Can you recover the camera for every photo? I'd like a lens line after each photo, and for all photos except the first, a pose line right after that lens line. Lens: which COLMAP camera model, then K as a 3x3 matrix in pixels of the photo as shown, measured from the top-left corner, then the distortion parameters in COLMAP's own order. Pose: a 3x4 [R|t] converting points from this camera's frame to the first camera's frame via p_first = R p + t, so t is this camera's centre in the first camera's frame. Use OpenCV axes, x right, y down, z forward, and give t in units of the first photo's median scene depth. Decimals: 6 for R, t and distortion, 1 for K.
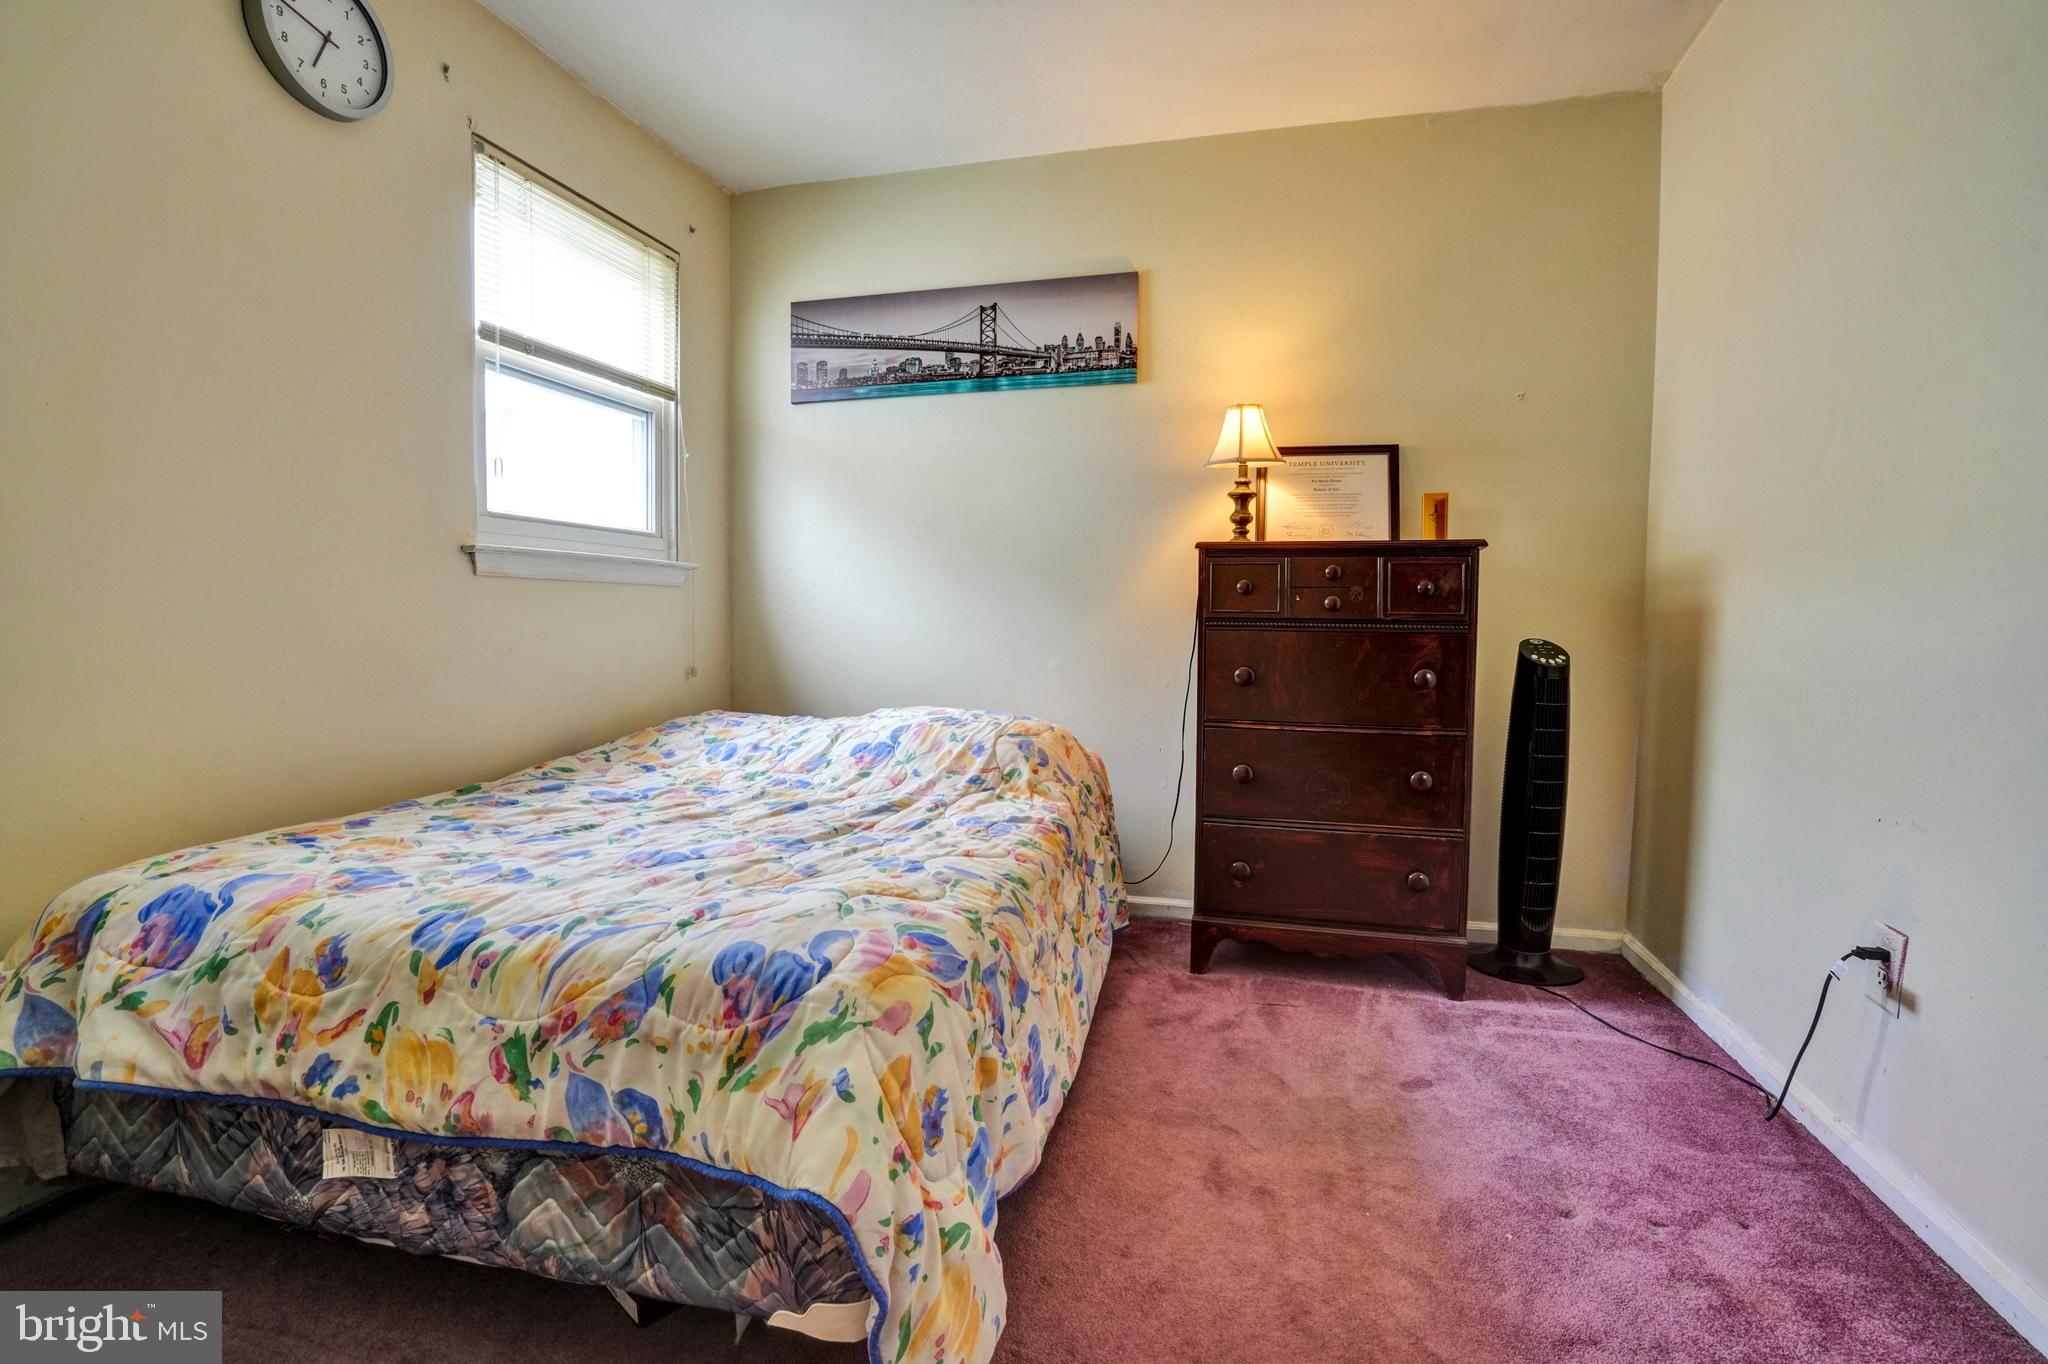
lens RADIAL K [[944.6, 0, 1021.5], [0, 944.6, 681.4], [0, 0, 1]] dist [-0.063165, 0.024543]
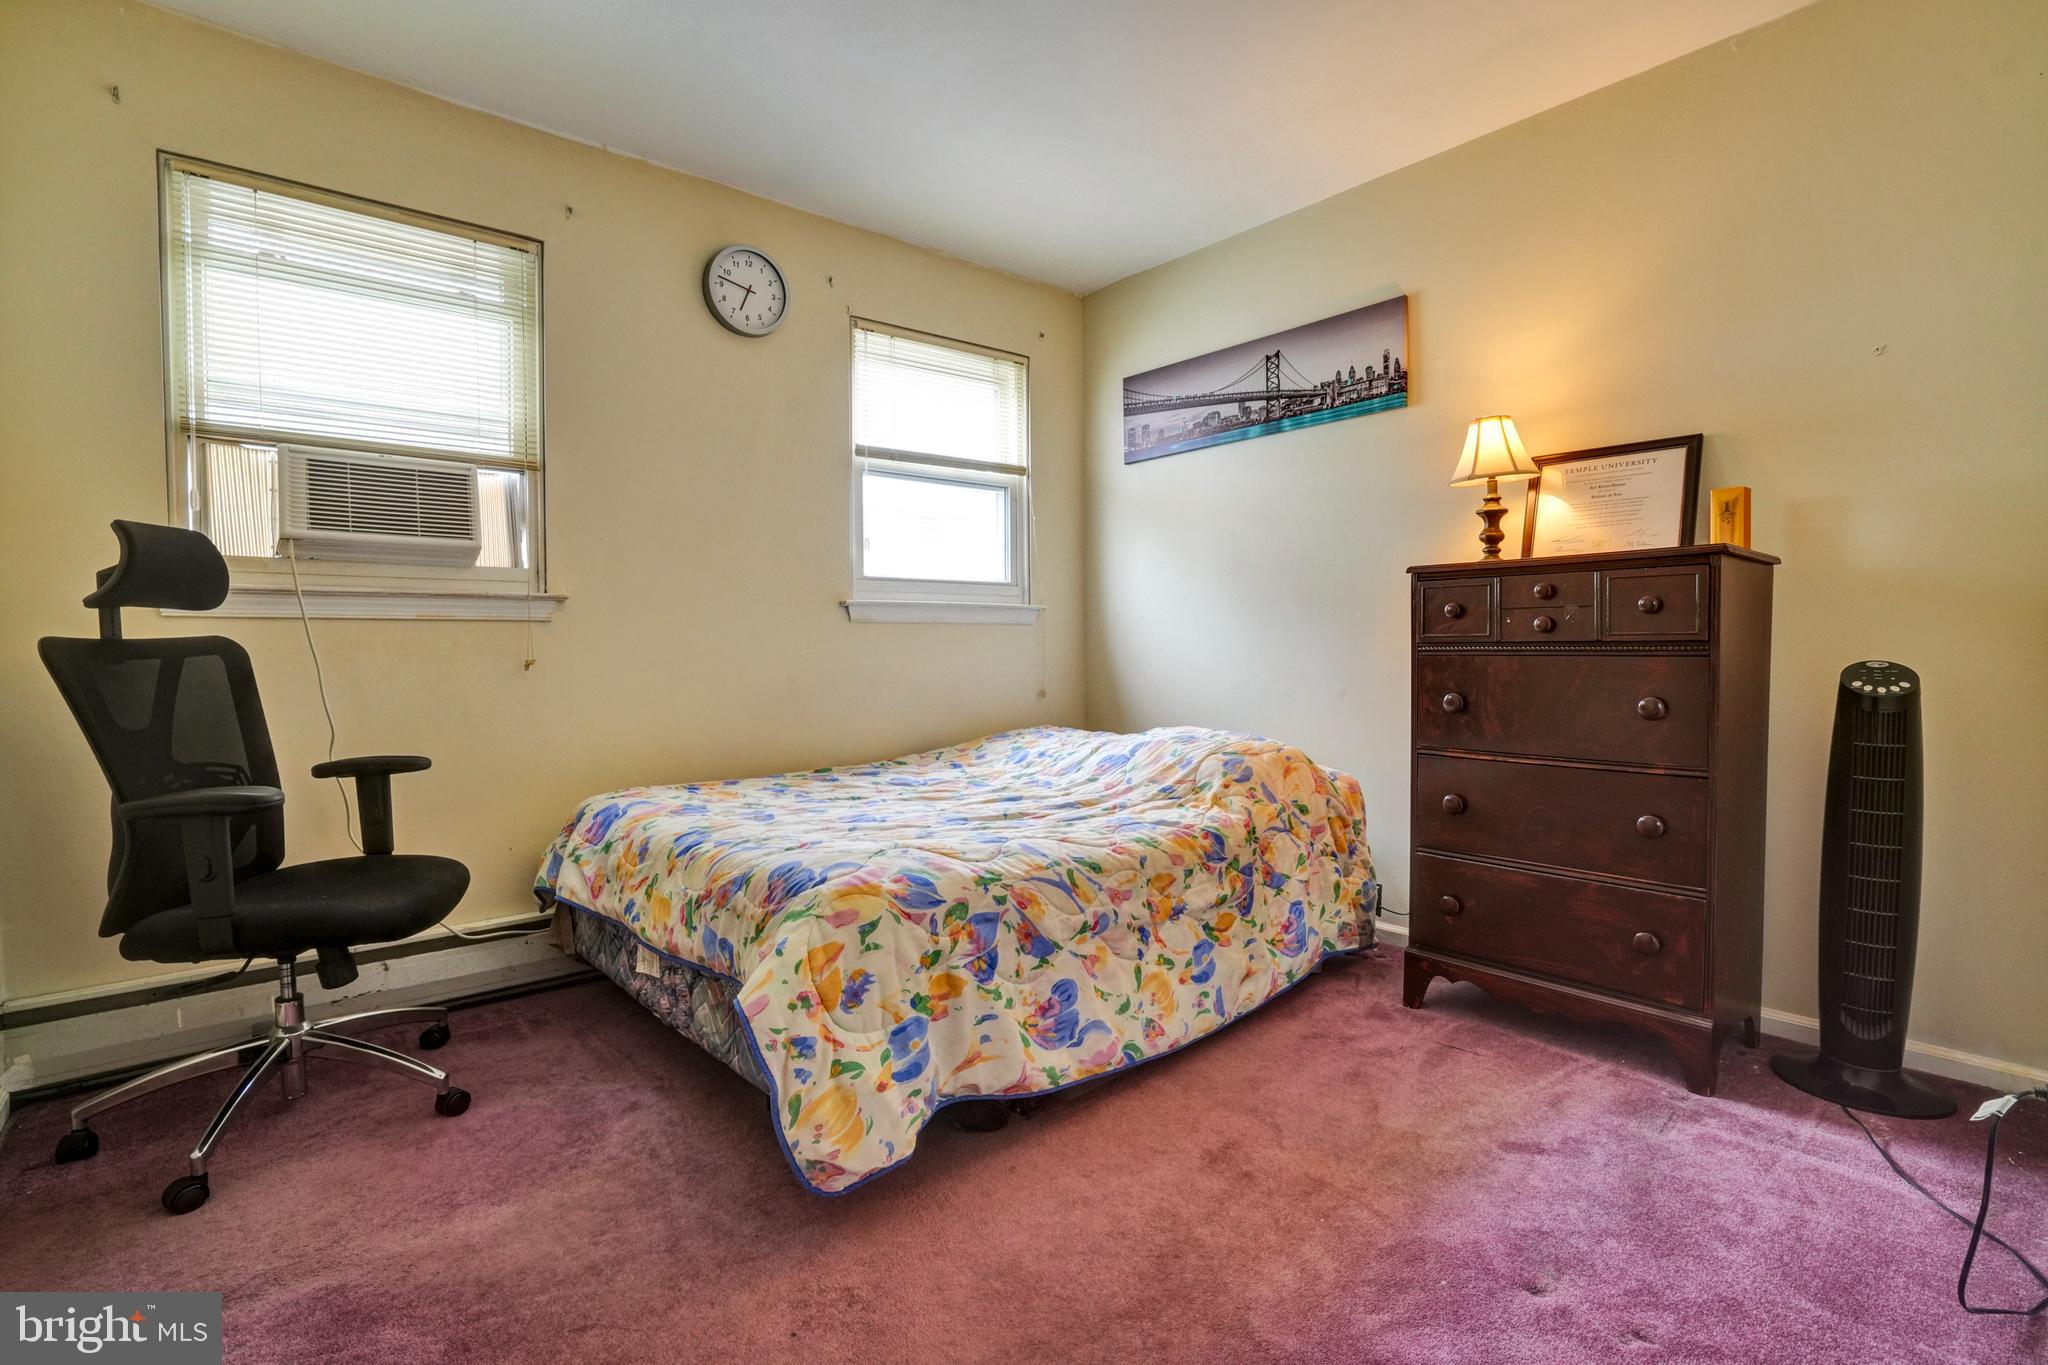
lens RADIAL K [[944.6, 0, 1021.5], [0, 944.6, 681.9], [0, 0, 1]] dist [-0.063165, 0.024543]
pose [[0.821684, 0.004849, -0.569923, 0.380396], [-0.021946, 0.999491, -0.023137, 0.004341], [0.569521, 0.031519, 0.821372, -0.032161]]
